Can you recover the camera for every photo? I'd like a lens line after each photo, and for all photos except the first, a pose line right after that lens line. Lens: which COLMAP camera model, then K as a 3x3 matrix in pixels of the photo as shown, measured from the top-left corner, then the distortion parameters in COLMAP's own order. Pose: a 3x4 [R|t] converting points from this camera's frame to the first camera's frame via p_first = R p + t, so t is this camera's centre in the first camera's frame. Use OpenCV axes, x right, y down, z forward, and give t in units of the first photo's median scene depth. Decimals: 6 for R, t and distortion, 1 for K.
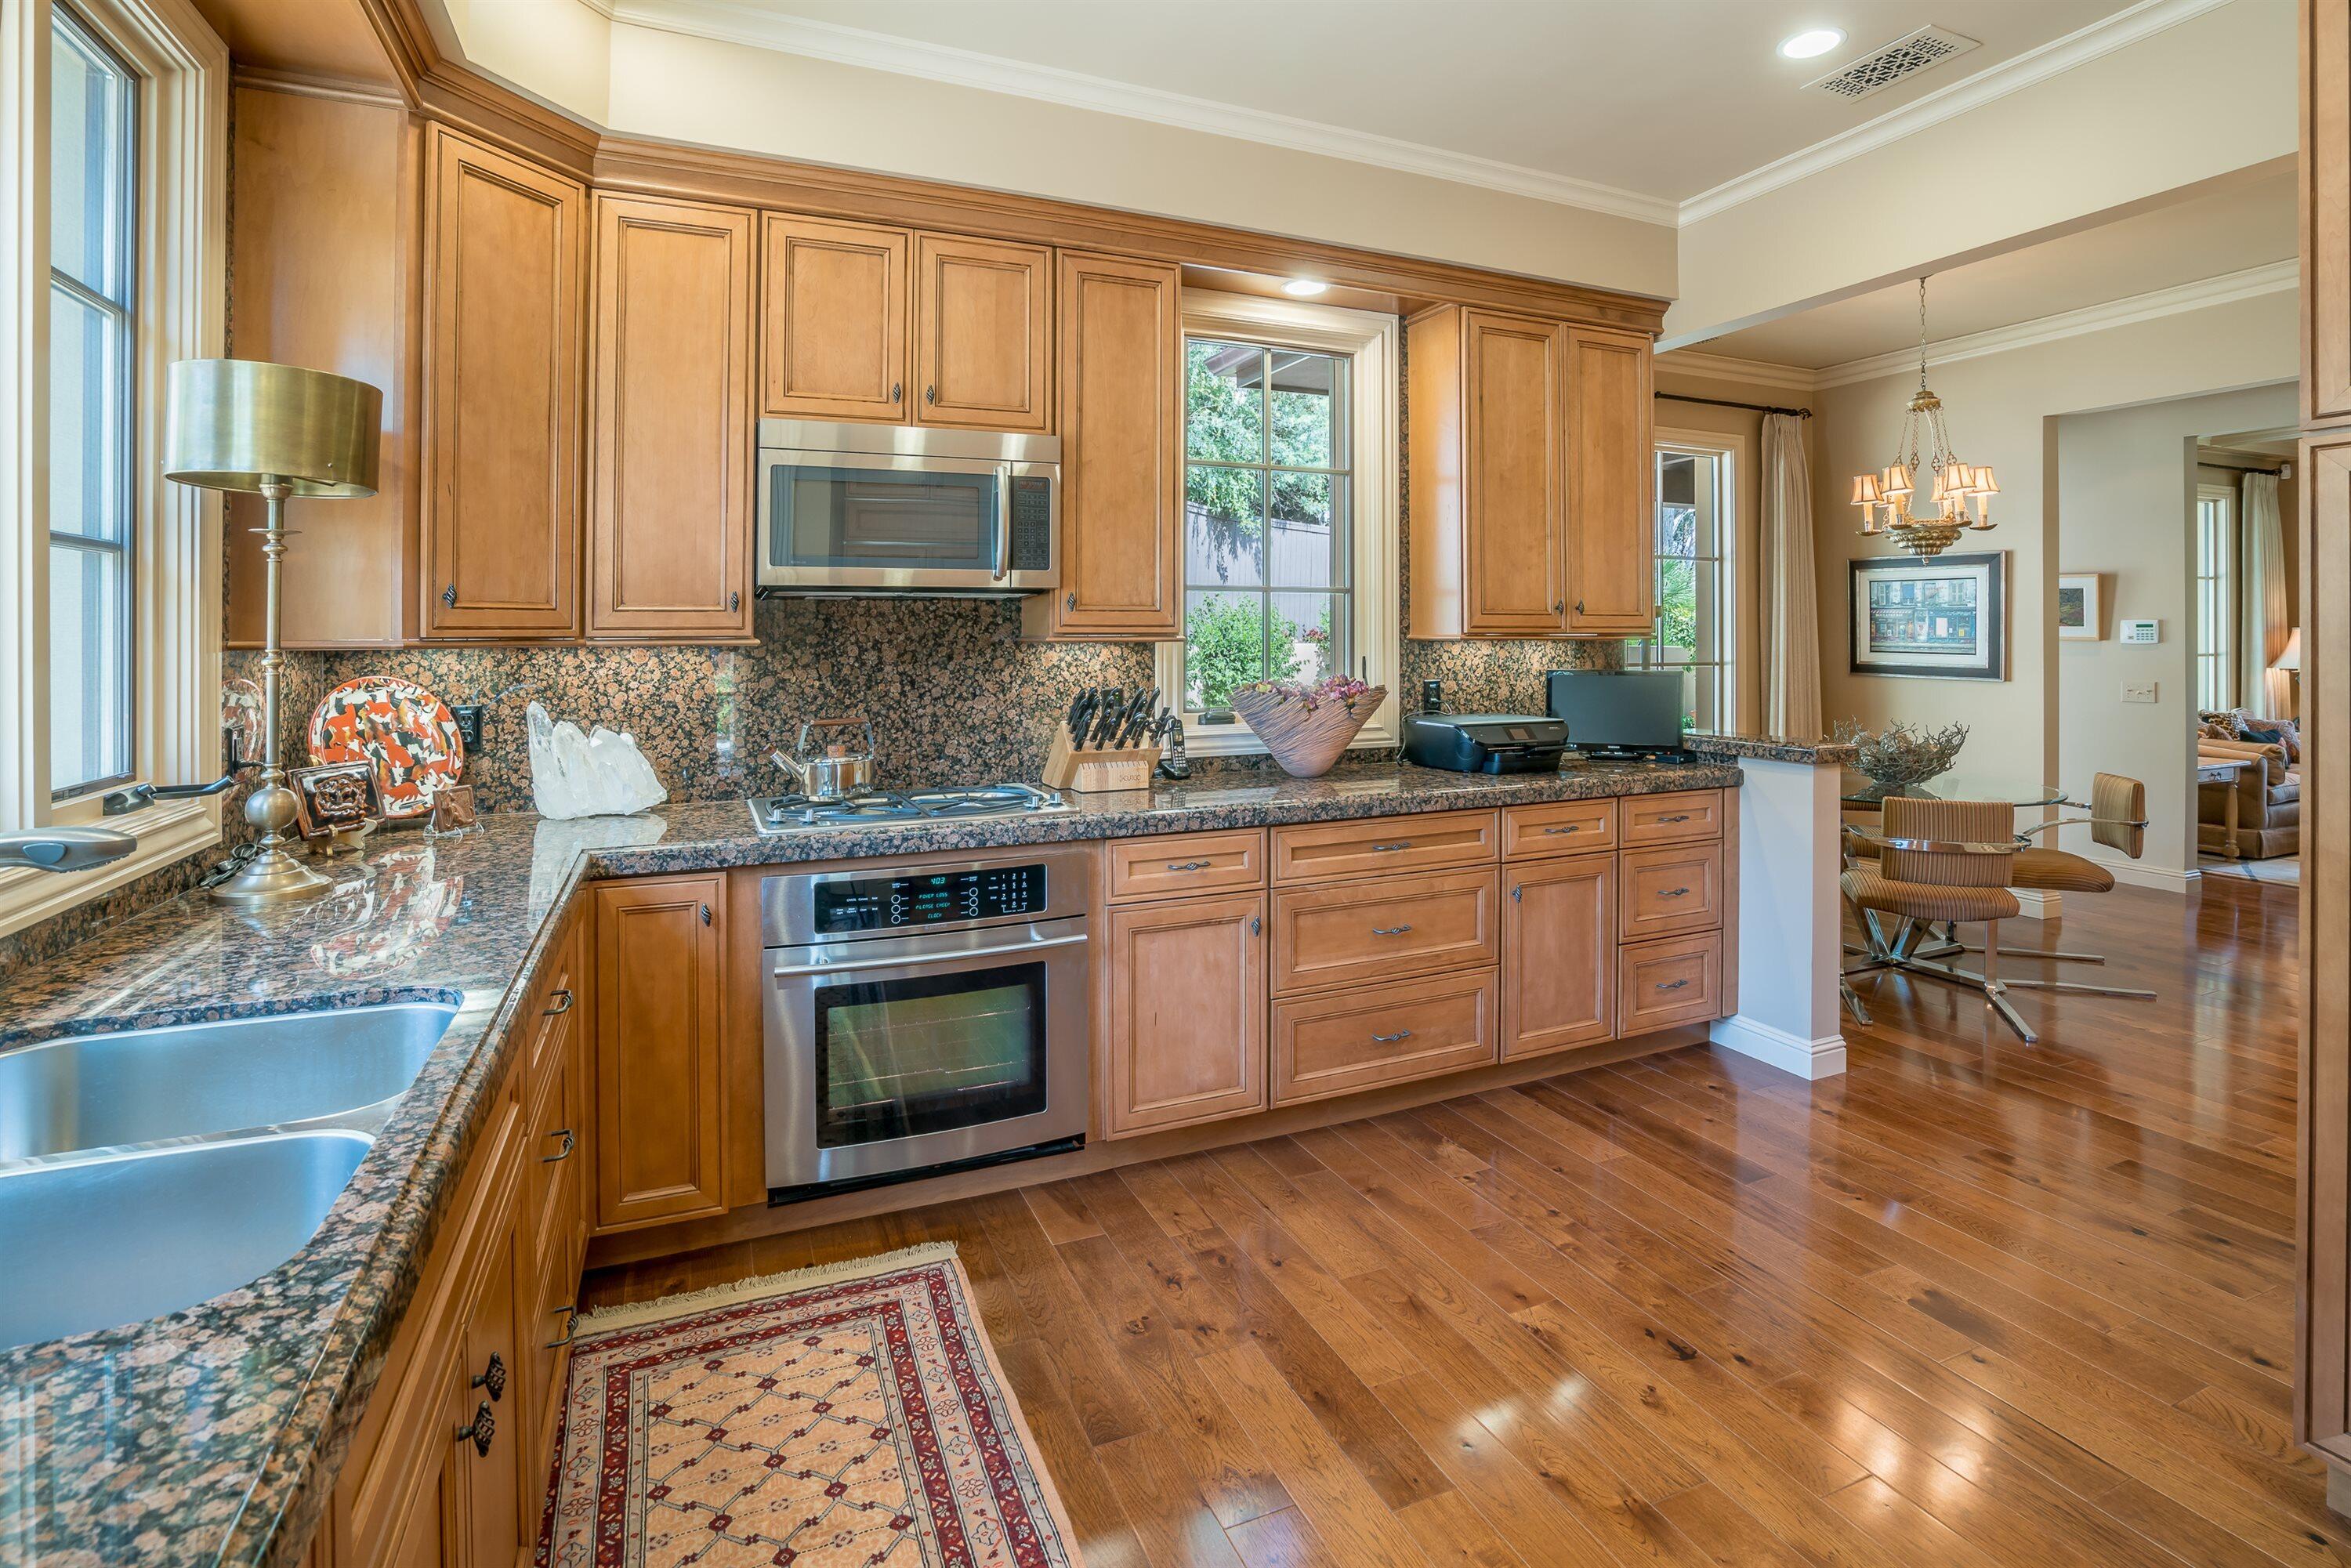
lens RADIAL K [[1149.6, 0, 1175.5], [0, 1149.6, 784.0], [0, 0, 1]] dist [-0.040370, 0.000066]
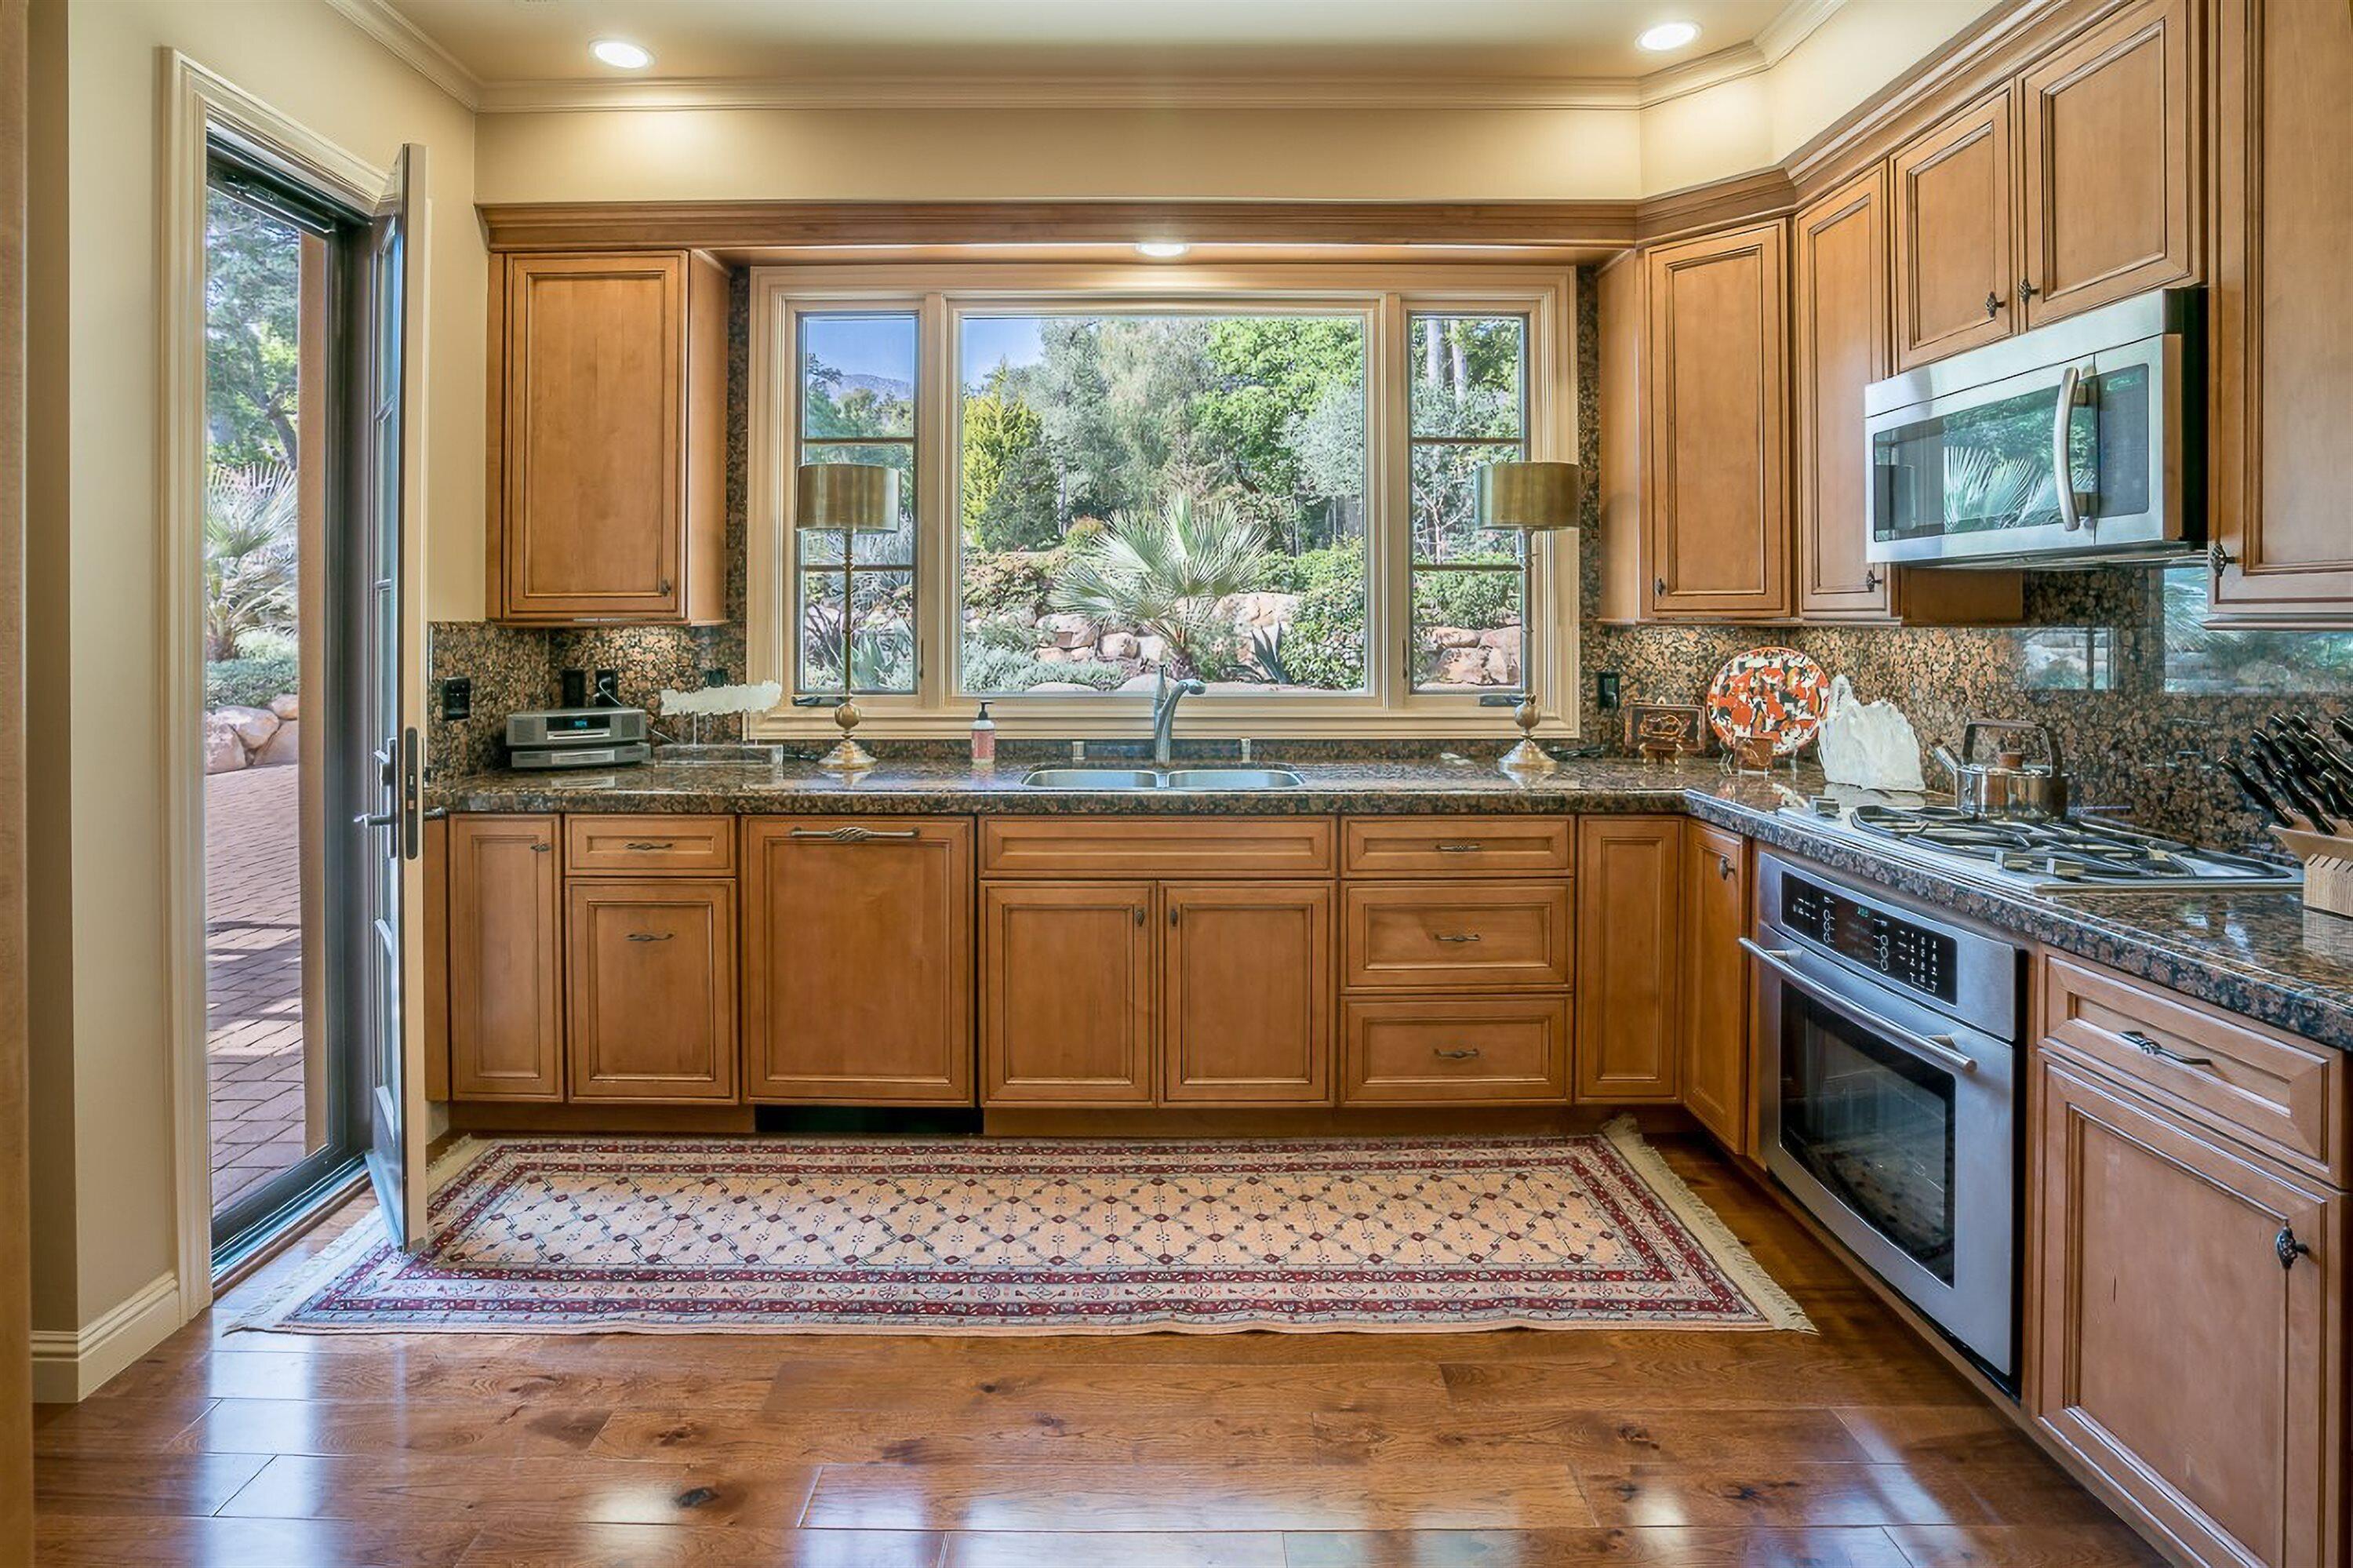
lens RADIAL K [[1078.7, 0, 1167.1], [0, 1078.7, 806.4], [0, 0, 1]] dist [-0.001551, -0.000373]
pose [[-0.383307, 0.158114, -0.909987, 0.712334], [-0.119203, 0.968529, 0.218498, -0.104727], [0.915896, 0.192225, -0.352396, 0.822427]]
